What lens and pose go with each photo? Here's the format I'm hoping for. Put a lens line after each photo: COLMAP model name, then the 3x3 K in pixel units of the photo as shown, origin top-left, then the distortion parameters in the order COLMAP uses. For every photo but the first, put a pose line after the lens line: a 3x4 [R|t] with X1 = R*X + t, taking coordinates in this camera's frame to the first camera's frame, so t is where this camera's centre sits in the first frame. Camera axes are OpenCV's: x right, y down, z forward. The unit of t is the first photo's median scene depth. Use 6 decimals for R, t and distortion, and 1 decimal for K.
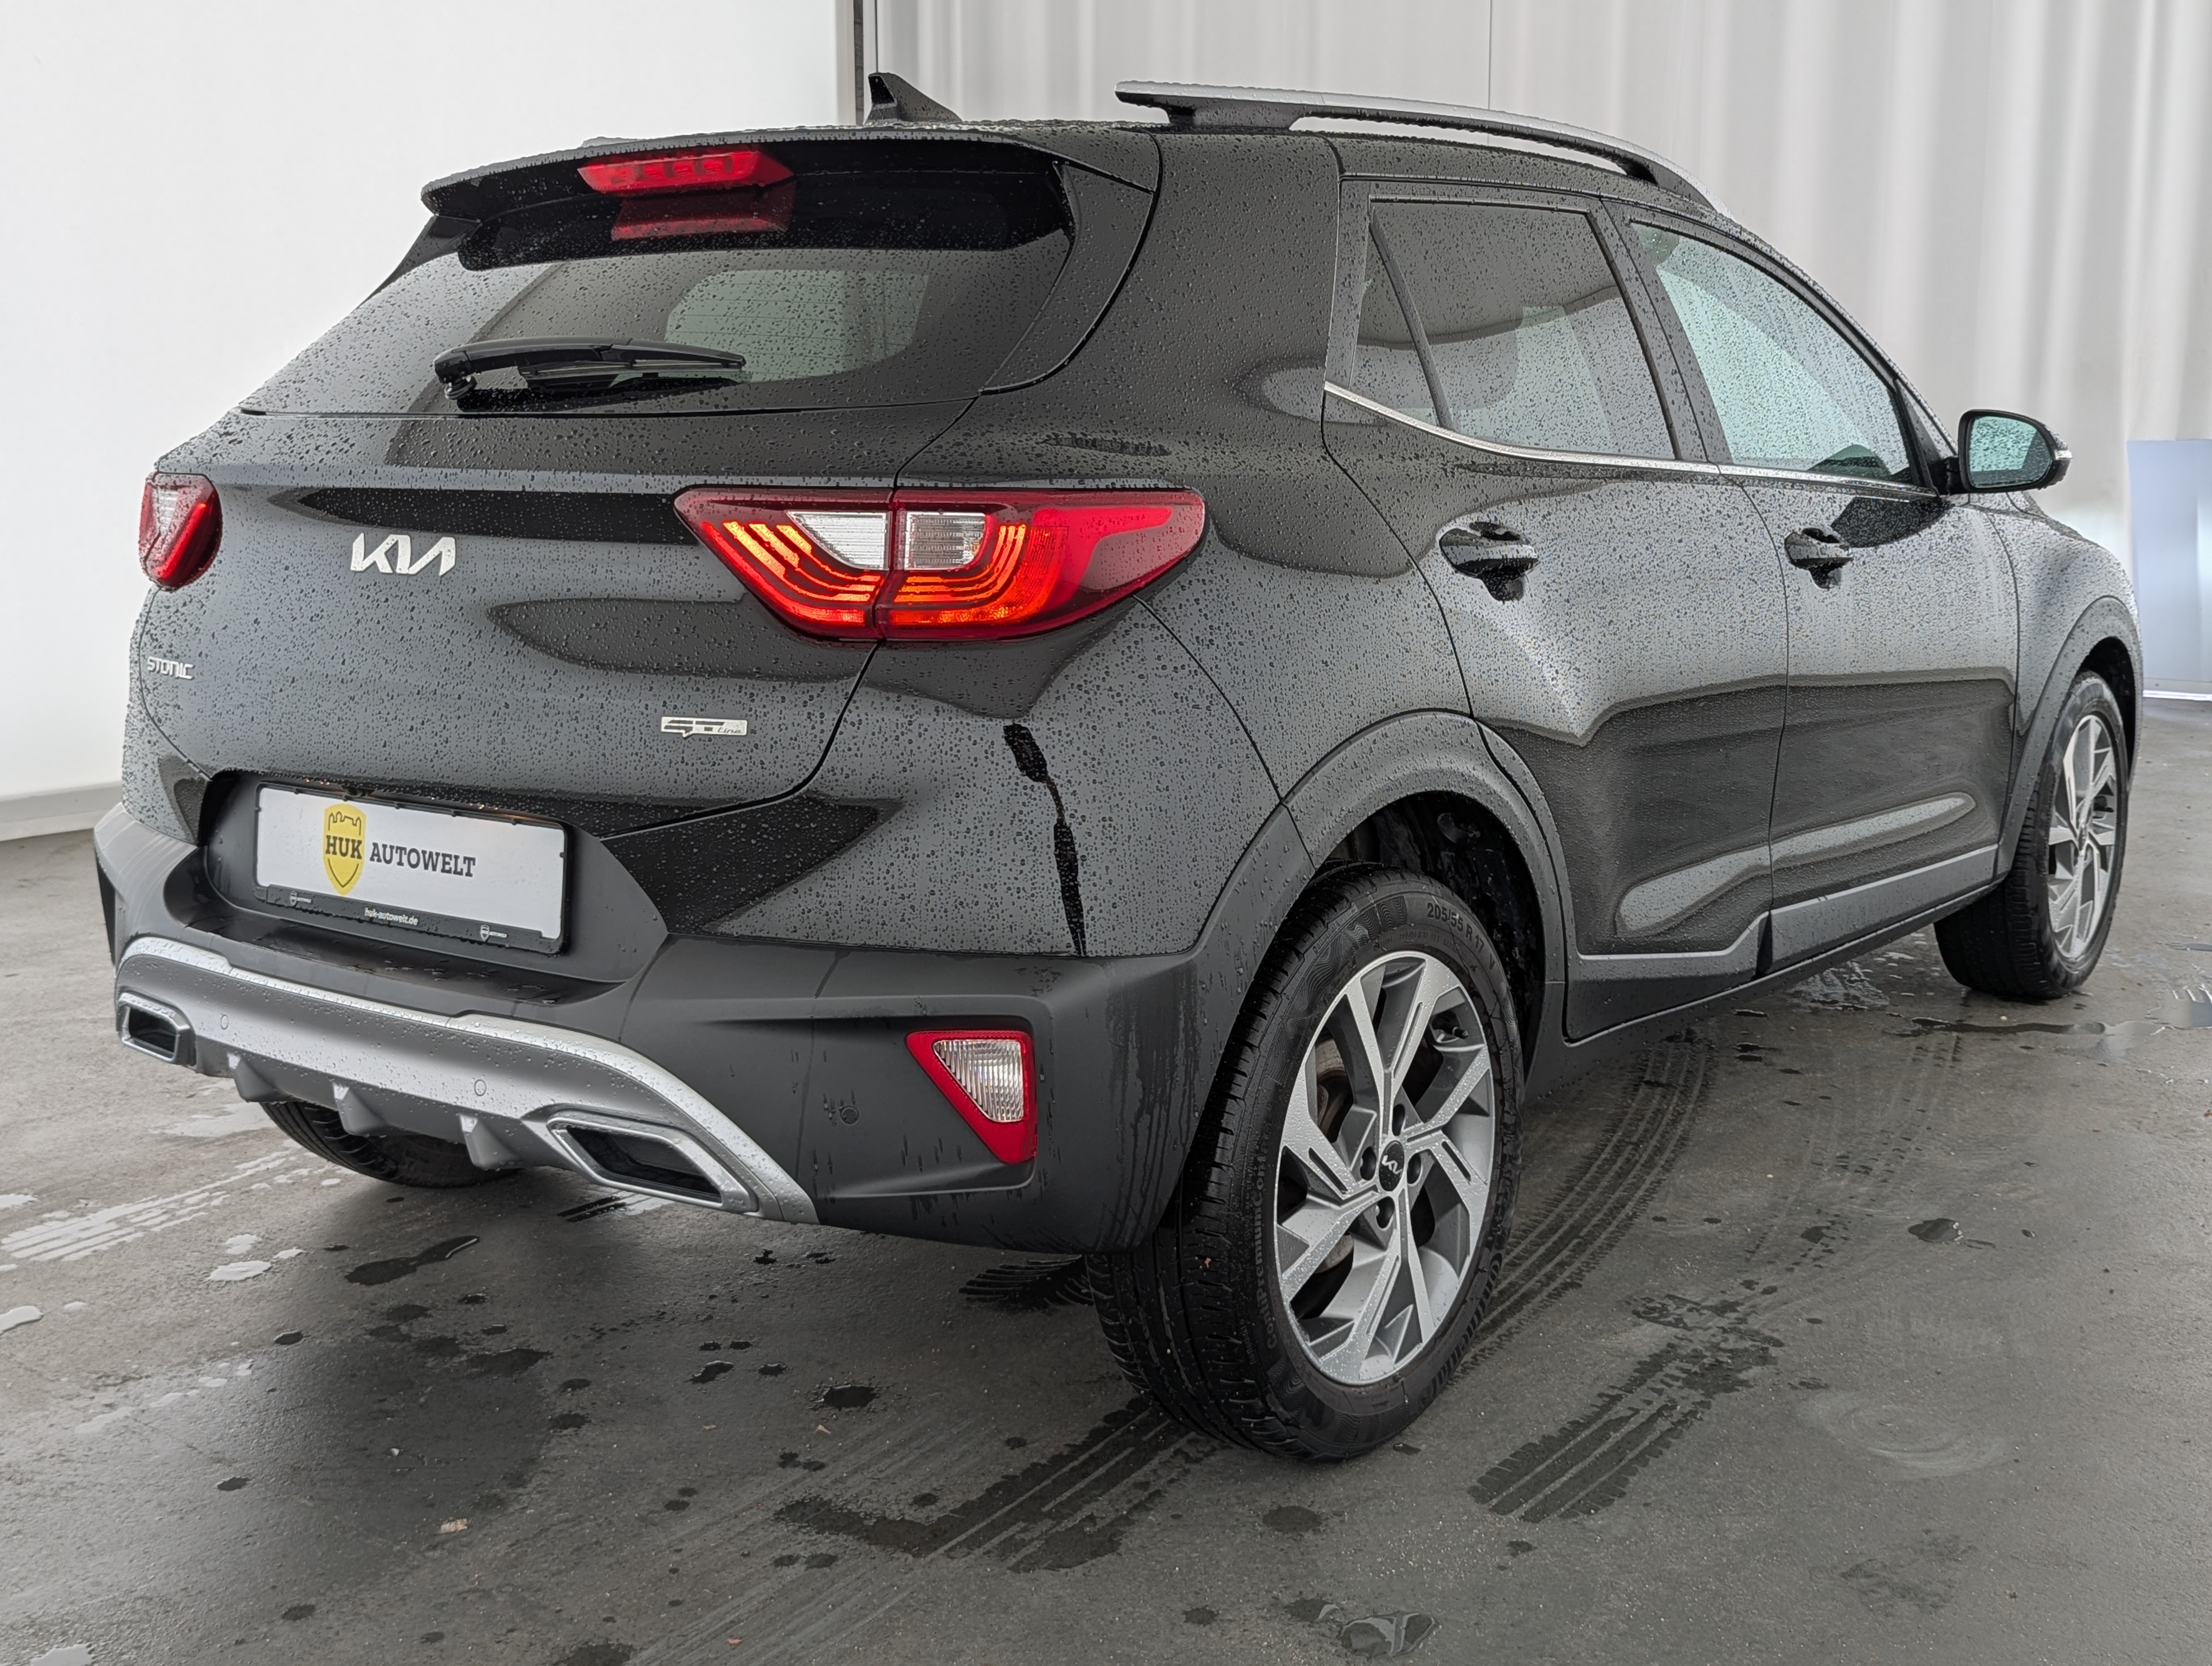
lens RADIAL K [[2390.9, 0, 1116.0], [0, 2390.9, 822.2], [0, 0, 1]] dist [0.100295, -0.177734]
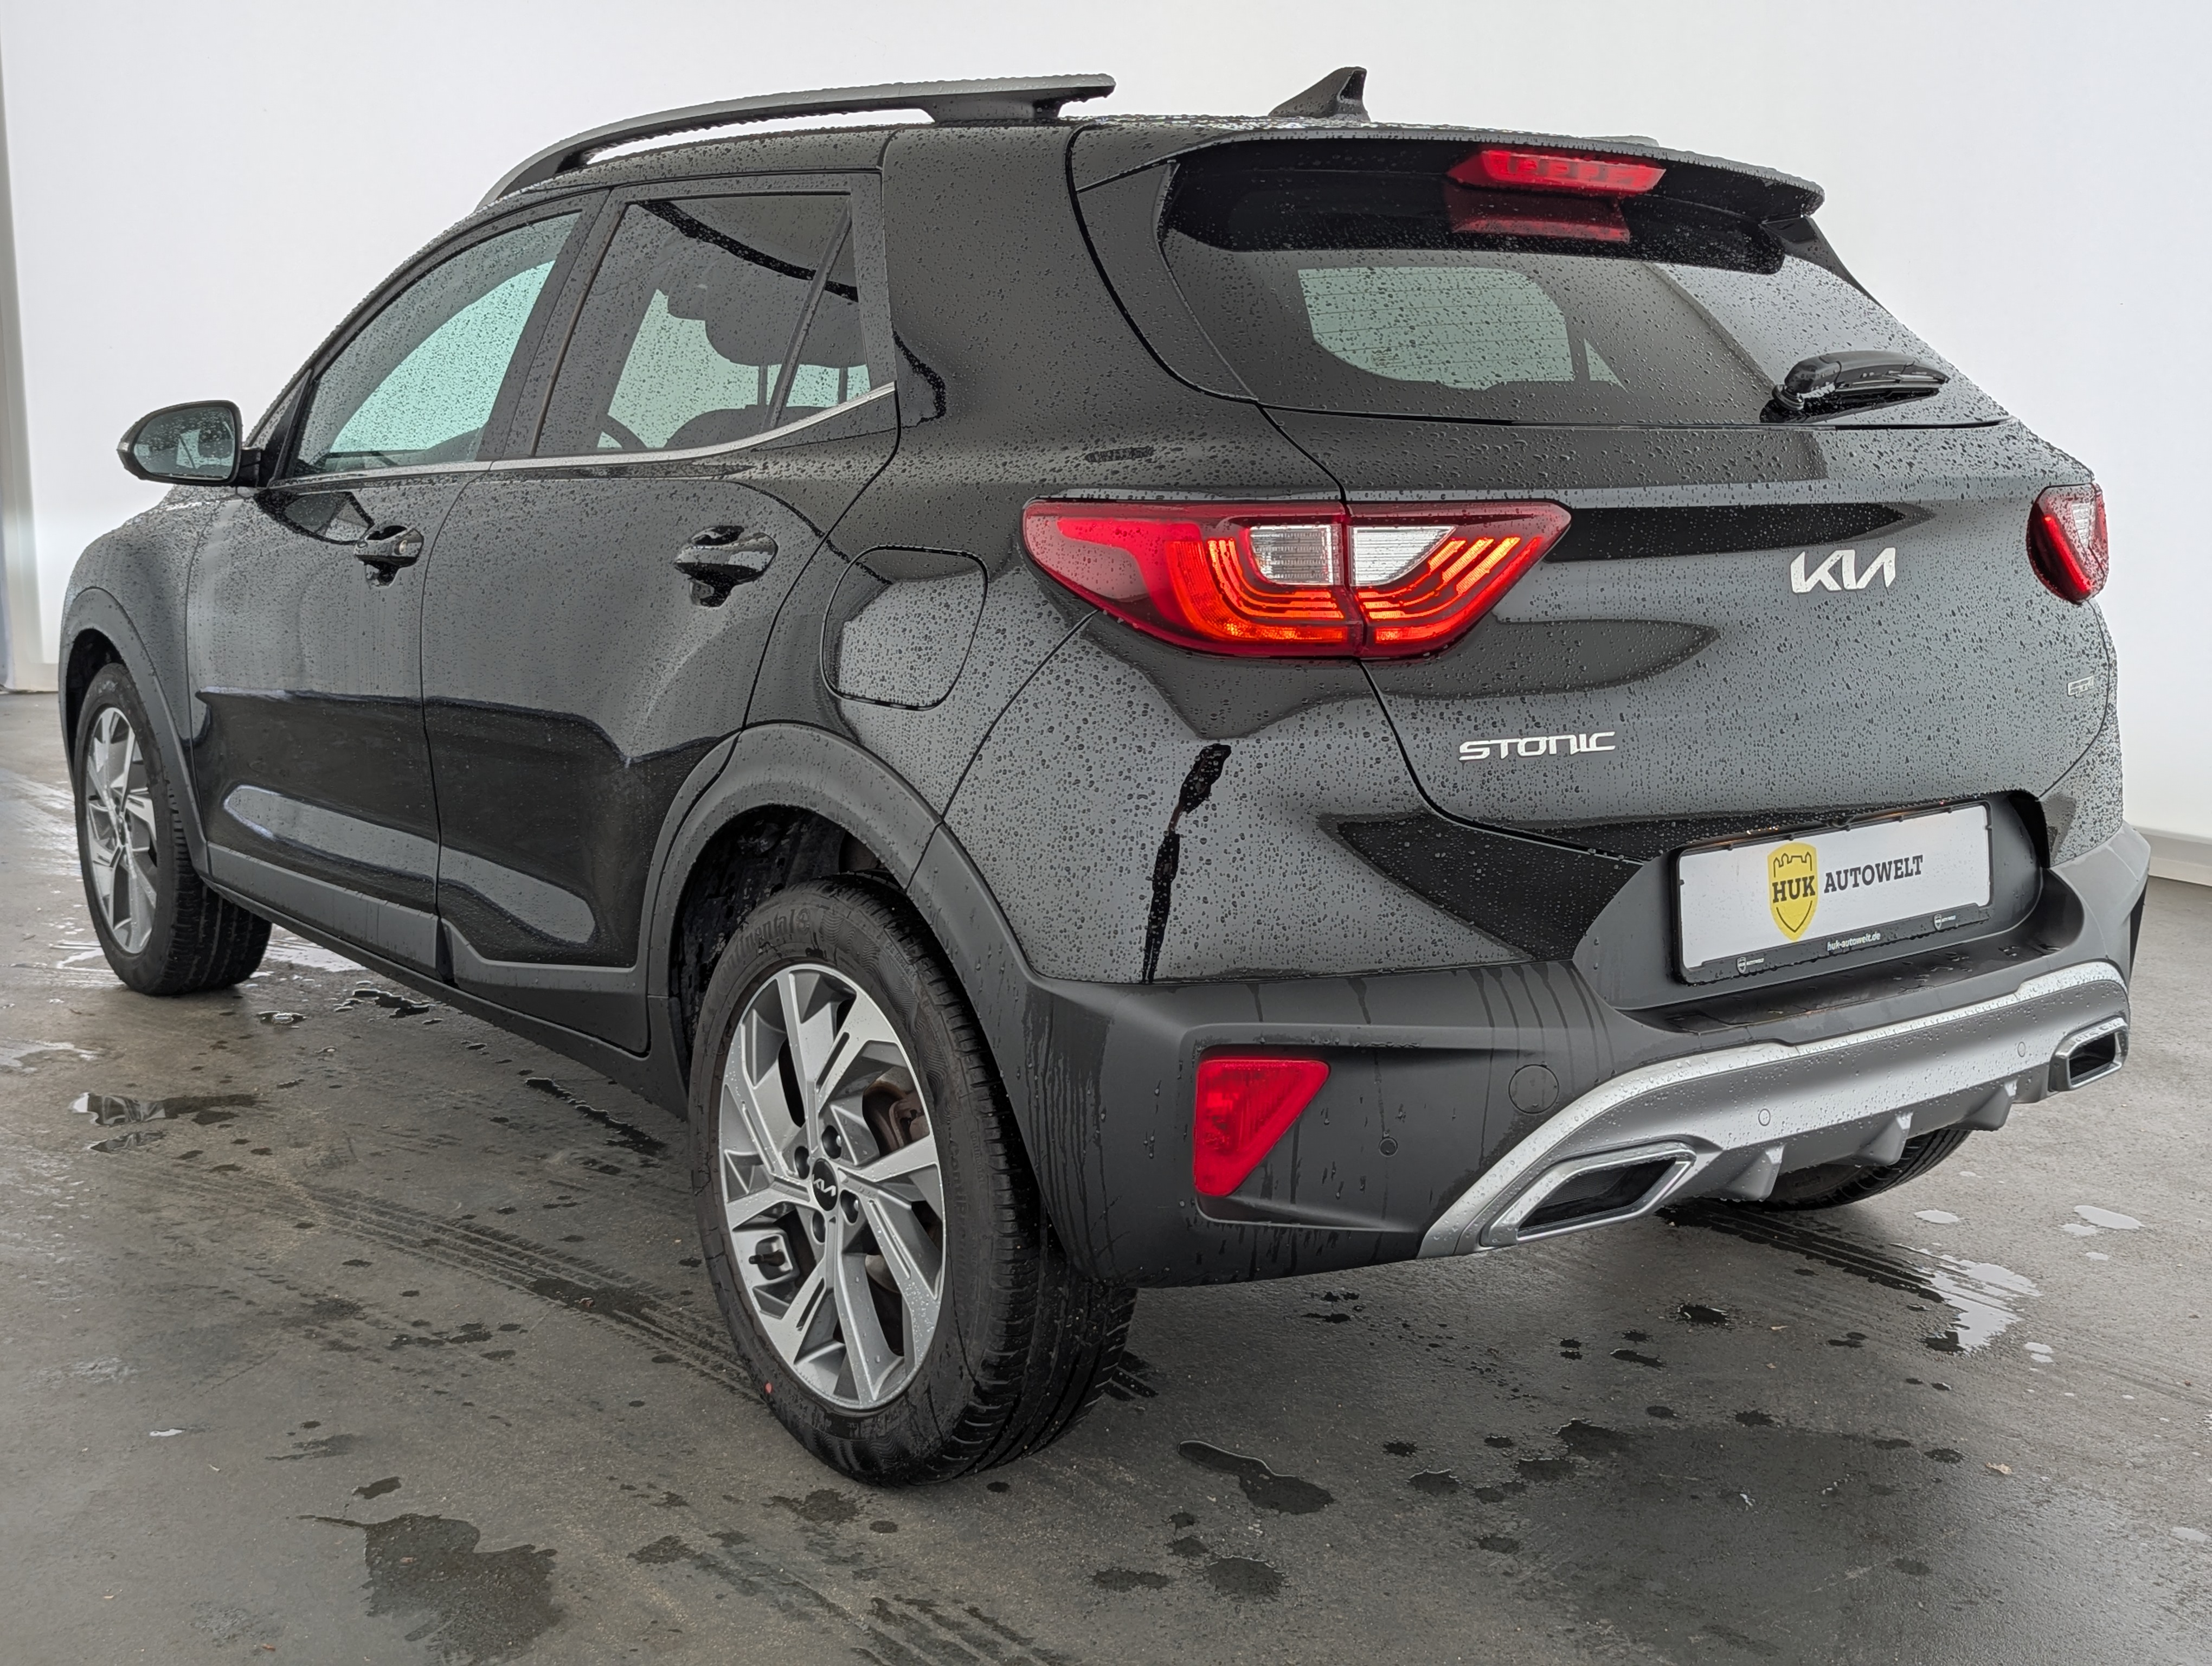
lens RADIAL K [[2390.9, 0, 1116.0], [0, 2390.9, 822.2], [0, 0, 1]] dist [0.100295, -0.177734]
pose [[0.255137, -0.160517, 0.953488, -1.403476], [0.145956, 0.981218, 0.126130, -0.188732], [-0.955825, 0.106987, 0.273774, 1.093141]]
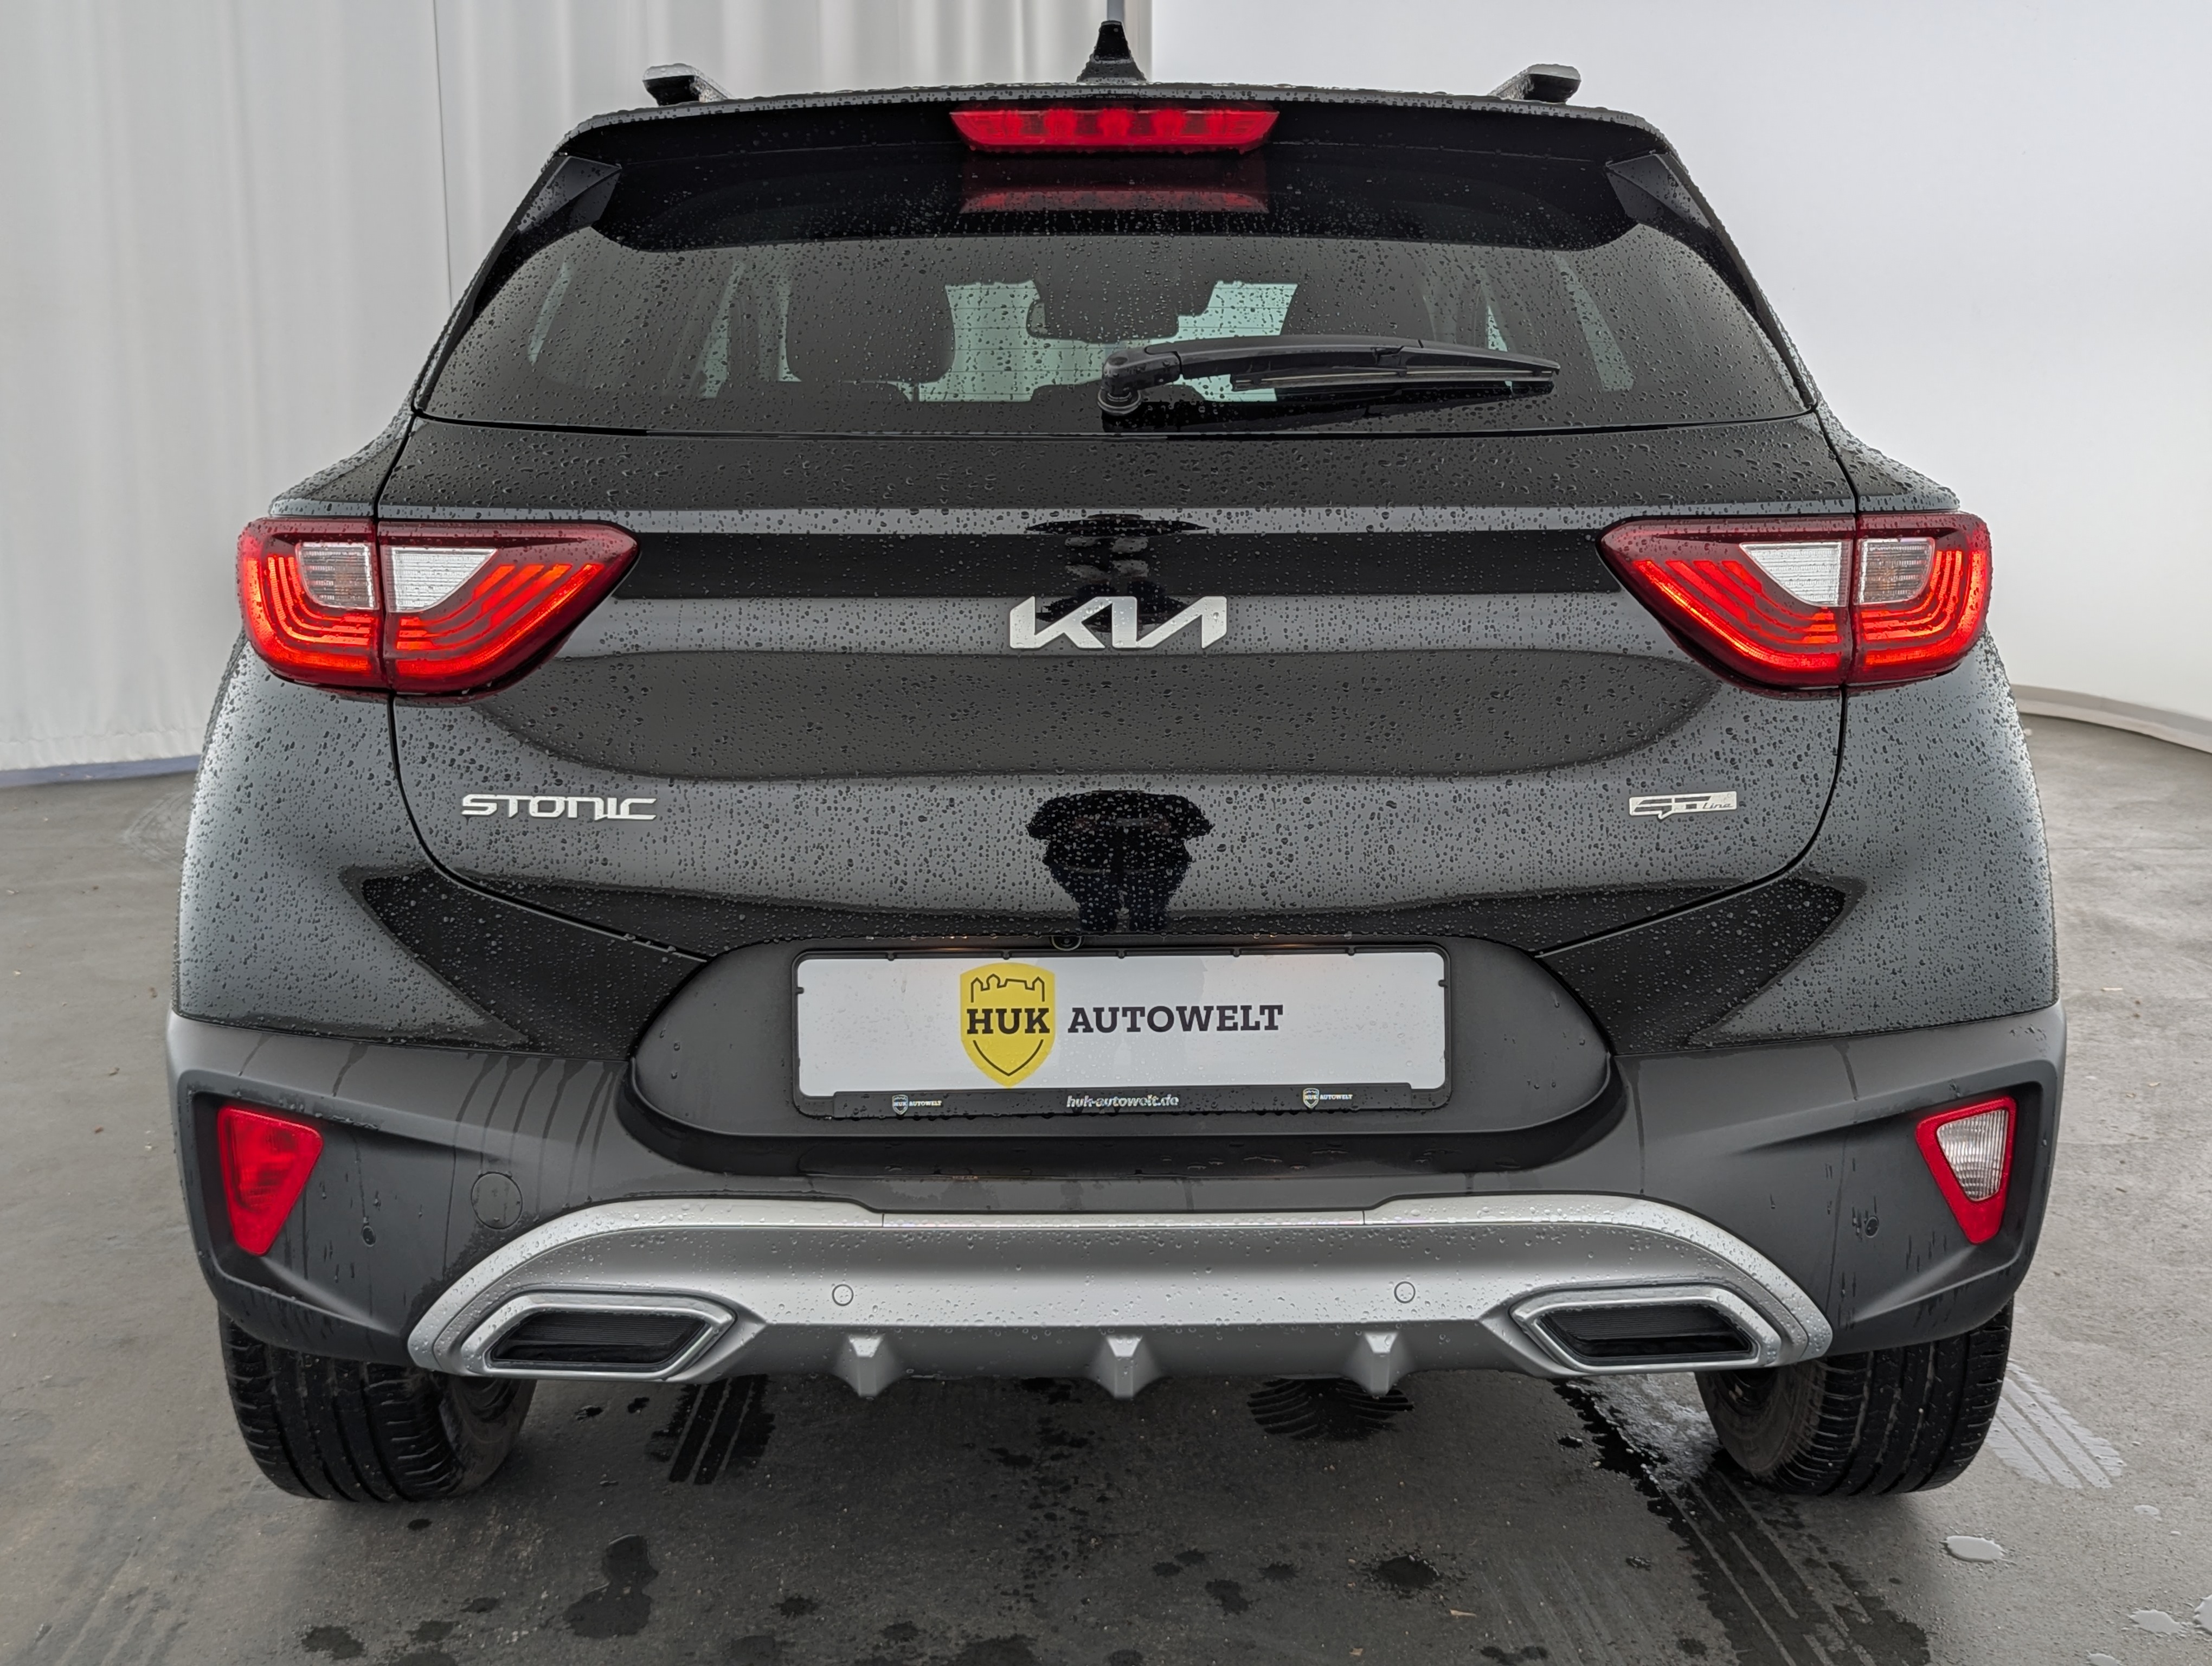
lens RADIAL K [[2380.8, 0, 1119.2], [0, 2380.8, 831.1], [0, 0, 1]] dist [0.149361, -0.301707]
pose [[0.789300, -0.102804, 0.605341, -0.804492], [0.101680, 0.994156, 0.036255, -0.077838], [-0.605531, 0.032935, 0.795140, 0.434872]]
